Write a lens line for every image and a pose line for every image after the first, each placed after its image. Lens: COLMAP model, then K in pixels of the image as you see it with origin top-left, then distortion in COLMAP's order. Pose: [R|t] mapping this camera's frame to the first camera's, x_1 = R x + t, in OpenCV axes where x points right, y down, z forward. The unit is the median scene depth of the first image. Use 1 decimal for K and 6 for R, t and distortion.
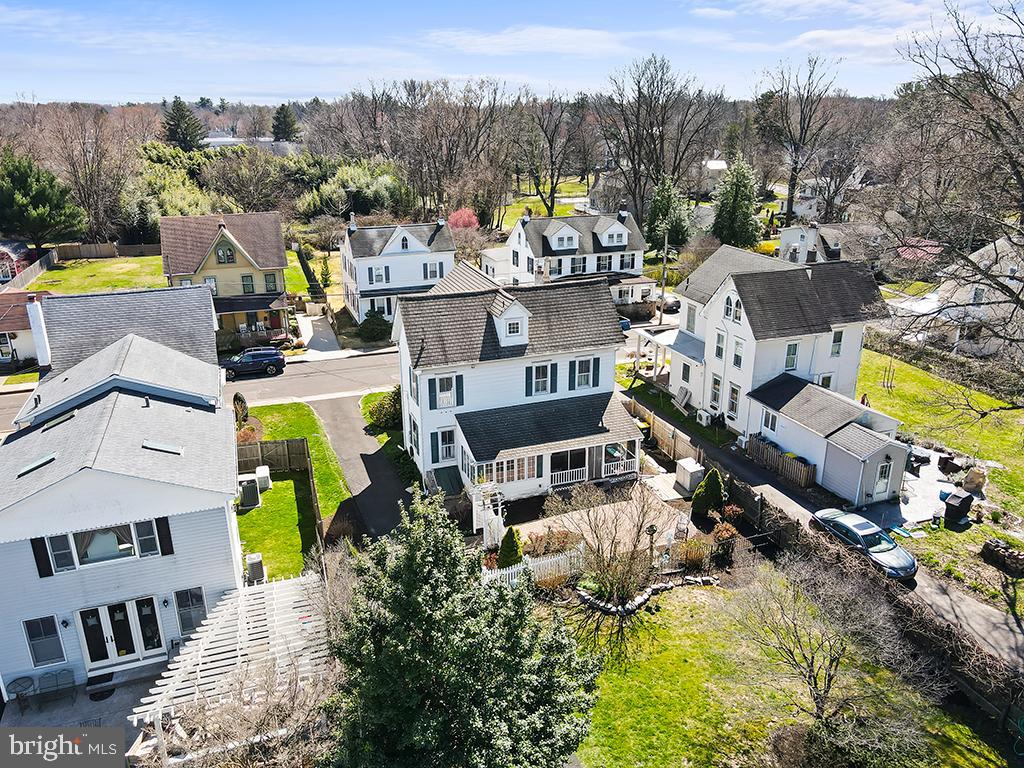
lens RADIAL K [[740.9, 0, 512.0], [0, 740.9, 384.0], [0, 0, 1]] dist [0.002790, 0.005255]
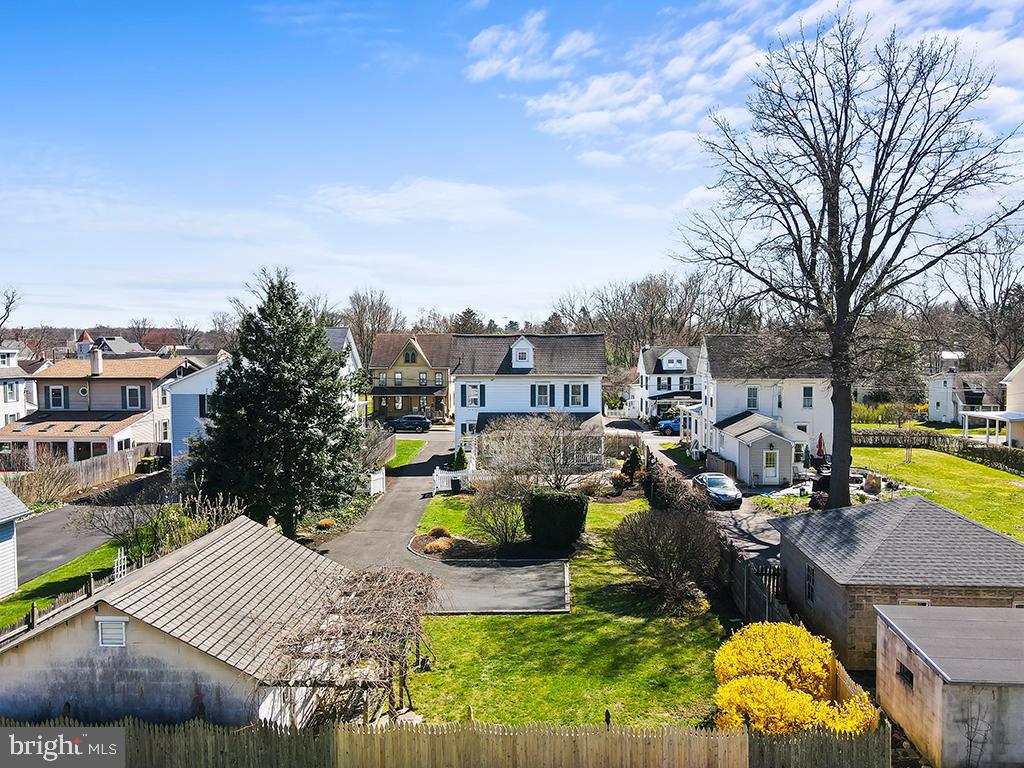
lens RADIAL K [[756.3, 0, 512.0], [0, 756.3, 384.0], [0, 0, 1]] dist [0.006275, 0.007141]
pose [[0.925739, 0.021941, -0.377526, 0.526001], [-0.131261, 0.954891, -0.266371, 0.362829], [0.354651, 0.296144, 0.886860, -0.308500]]
